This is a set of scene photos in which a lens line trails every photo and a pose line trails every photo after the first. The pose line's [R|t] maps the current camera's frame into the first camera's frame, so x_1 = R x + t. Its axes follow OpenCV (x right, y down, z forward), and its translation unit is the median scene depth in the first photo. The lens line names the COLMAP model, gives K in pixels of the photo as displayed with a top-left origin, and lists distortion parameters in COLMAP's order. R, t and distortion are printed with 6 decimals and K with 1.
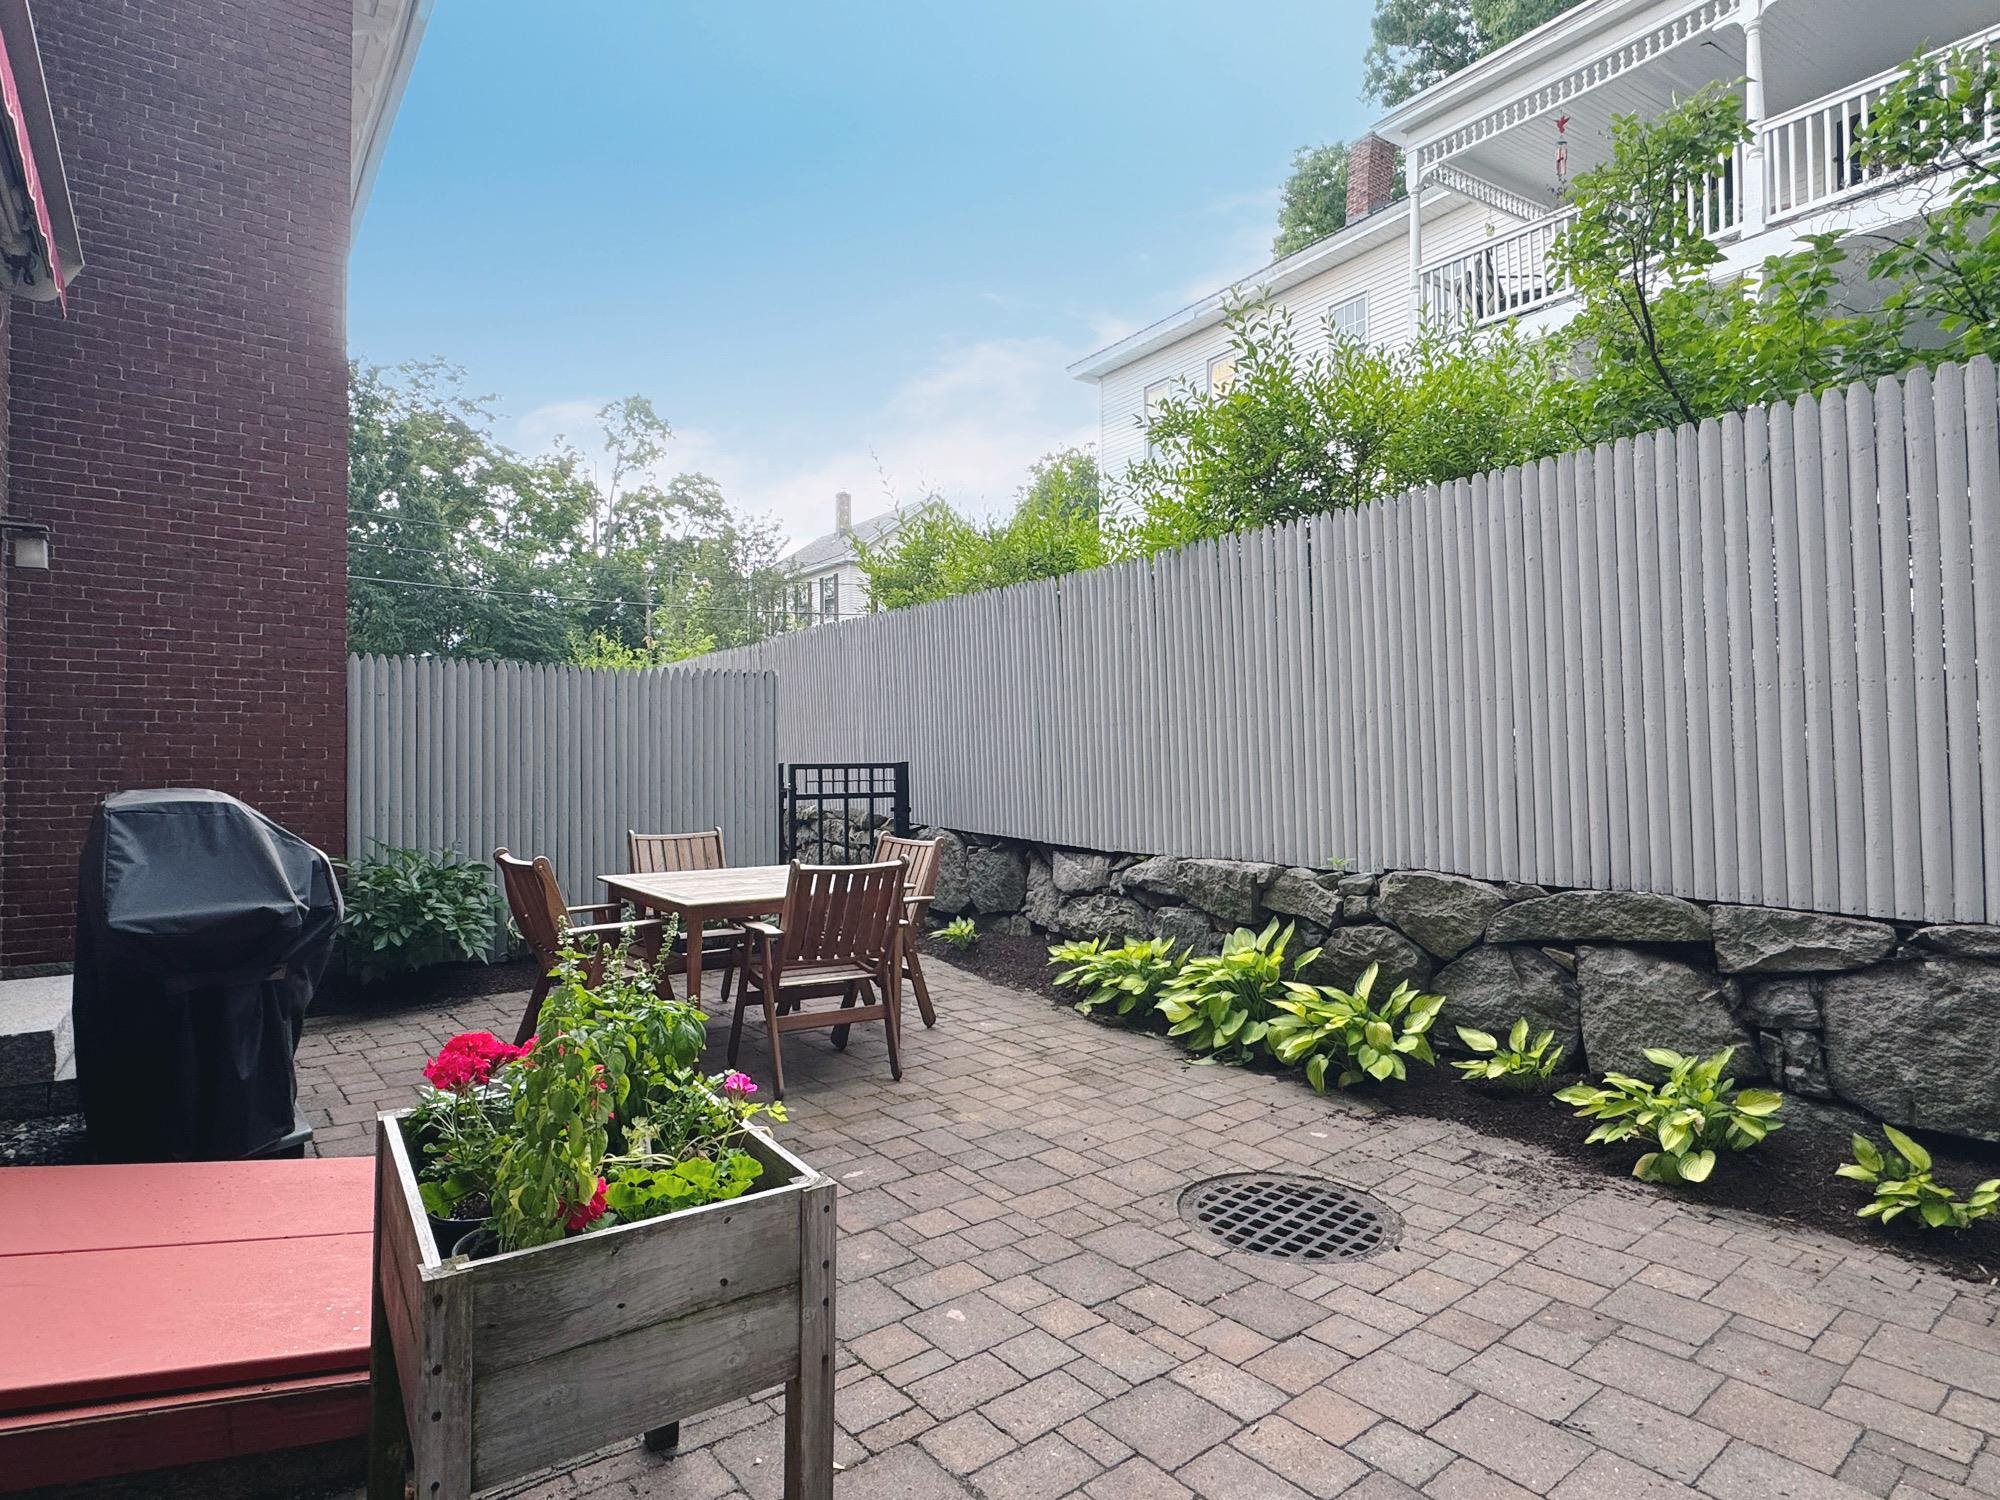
lens RADIAL K [[1052.2, 0, 999.6], [0, 1052.2, 750.2], [0, 0, 1]] dist [-0.002084, -0.000569]
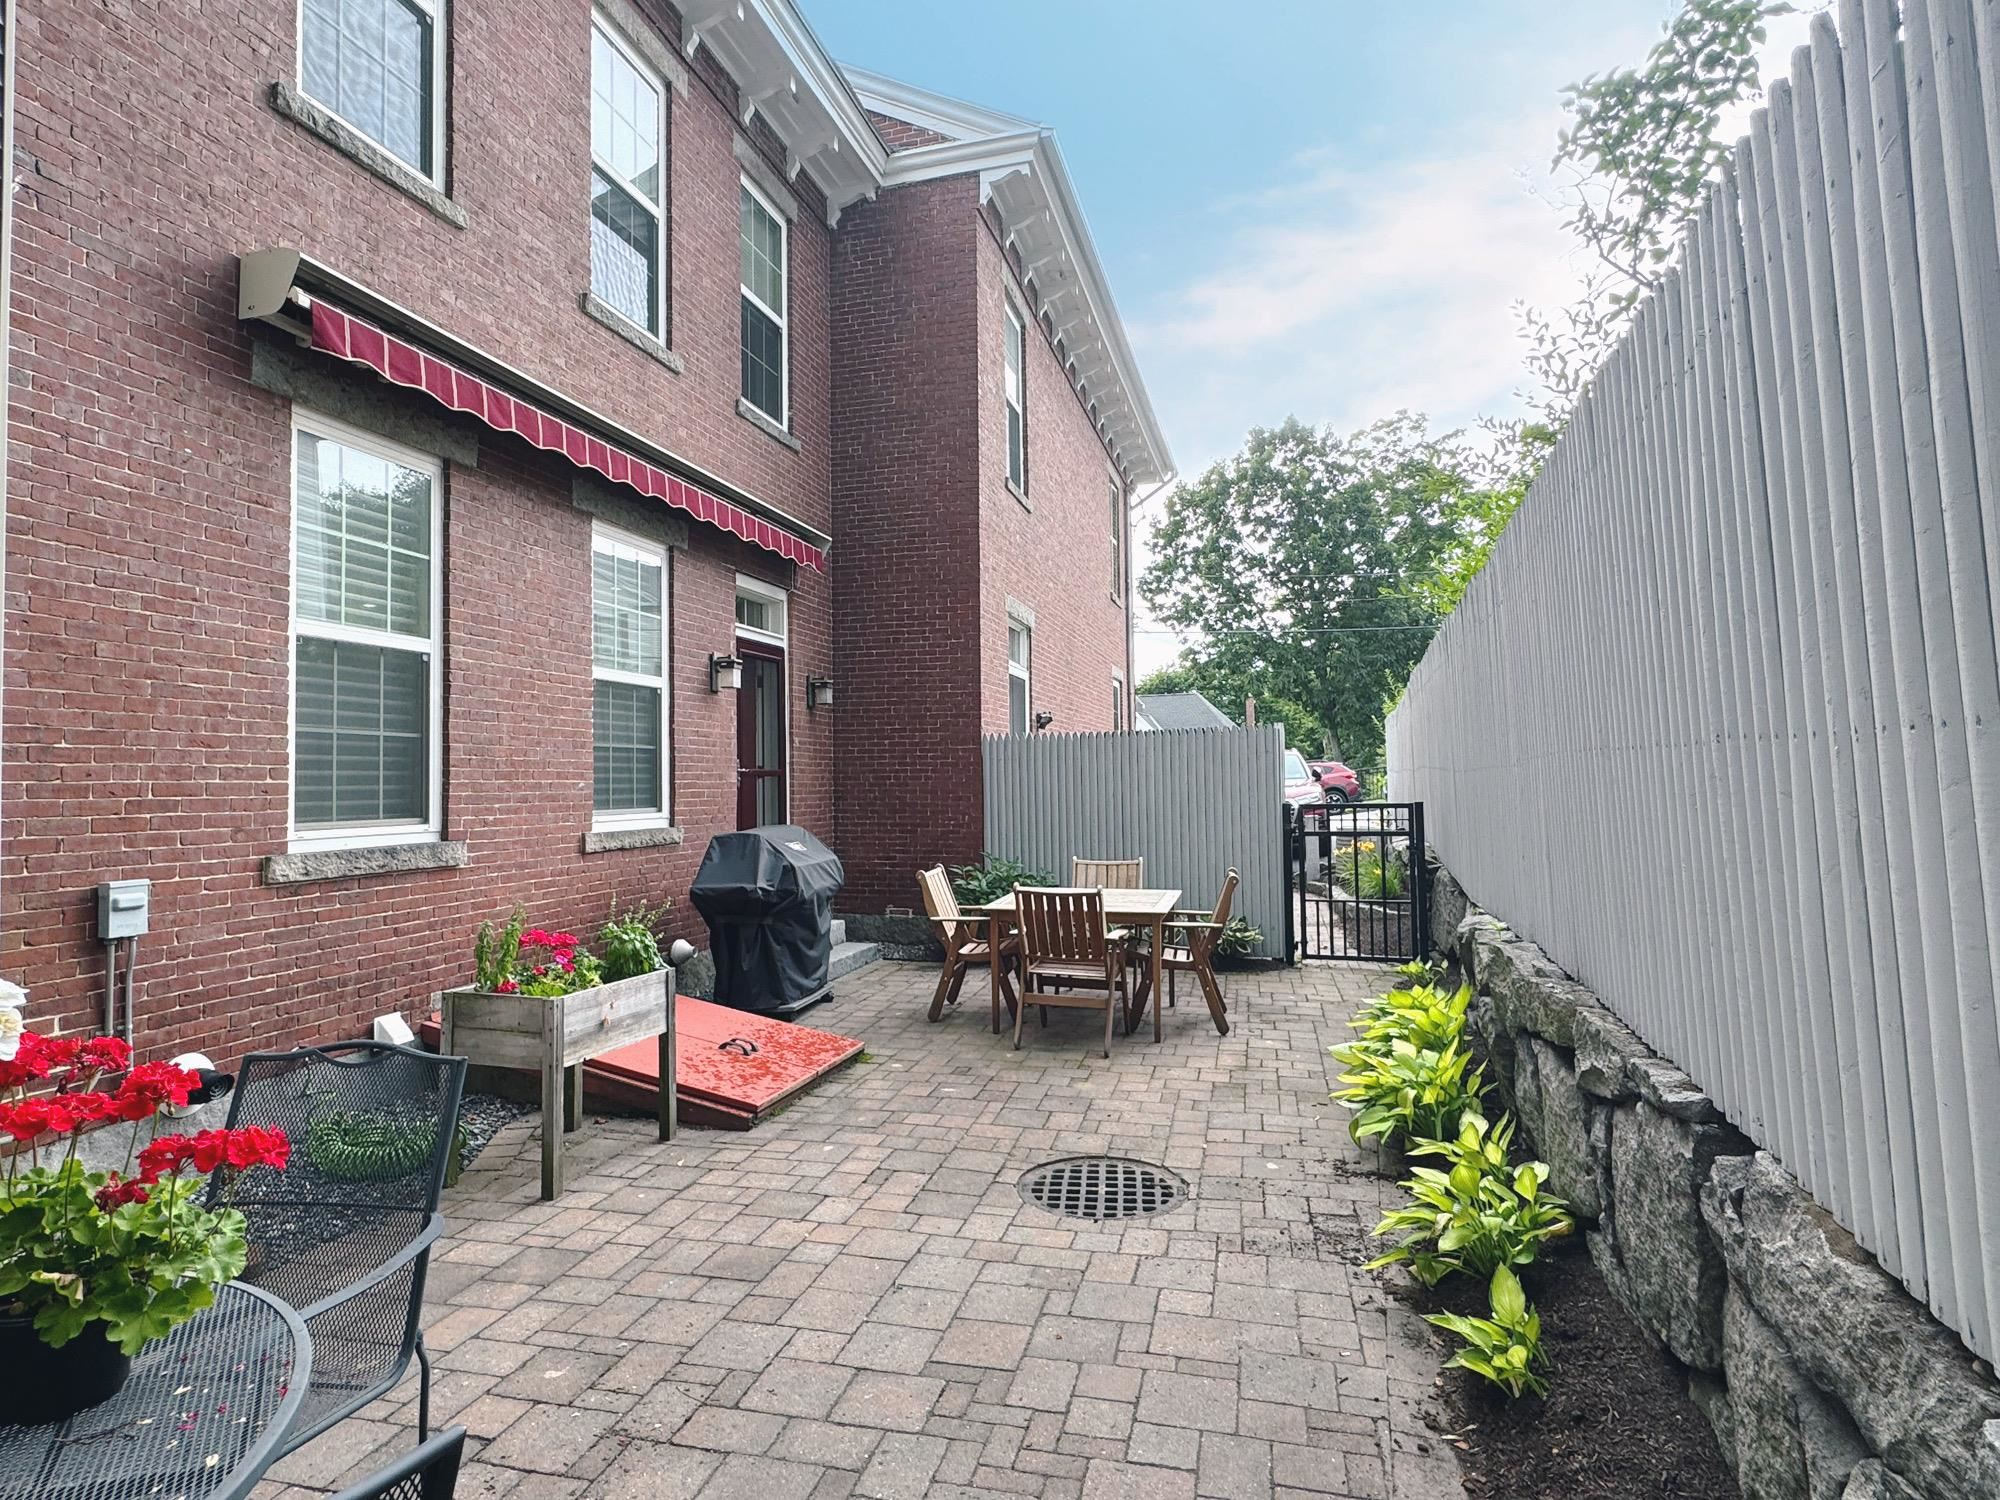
lens RADIAL K [[1052.2, 0, 1004.1], [0, 1052.2, 738.0], [0, 0, 1]] dist [-0.002084, -0.000569]
pose [[0.617049, -0.042577, -0.785772, 1.135735], [0.019812, 0.999059, -0.038576, -0.045748], [0.786675, 0.008235, 0.617312, 0.118693]]
